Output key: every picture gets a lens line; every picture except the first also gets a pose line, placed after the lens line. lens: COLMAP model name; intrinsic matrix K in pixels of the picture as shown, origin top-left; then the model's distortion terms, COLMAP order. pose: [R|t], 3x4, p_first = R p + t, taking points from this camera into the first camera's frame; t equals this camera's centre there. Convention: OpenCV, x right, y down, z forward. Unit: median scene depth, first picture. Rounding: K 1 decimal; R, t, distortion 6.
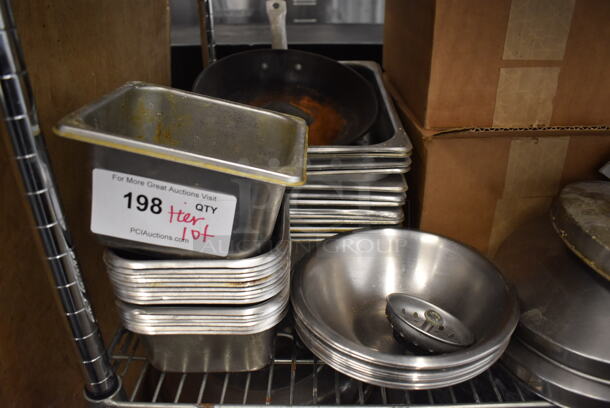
lens RADIAL K [[477.0, 0, 309.6], [0, 477.0, 202.7], [0, 0, 1]] dist [-0.077765, 0.002321]
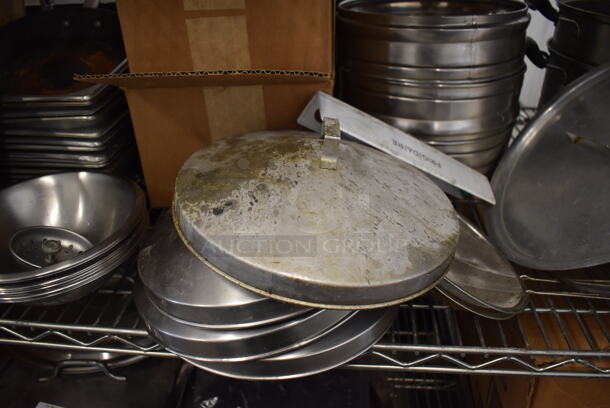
lens RADIAL K [[477.0, 0, 309.6], [0, 477.0, 202.7], [0, 0, 1]] dist [-0.077765, 0.002321]
pose [[0.996702, 0.030421, -0.075236, 0.873717], [-0.024561, 0.996680, 0.077621, 0.033500], [0.077348, -0.075517, 0.994140, -0.041728]]
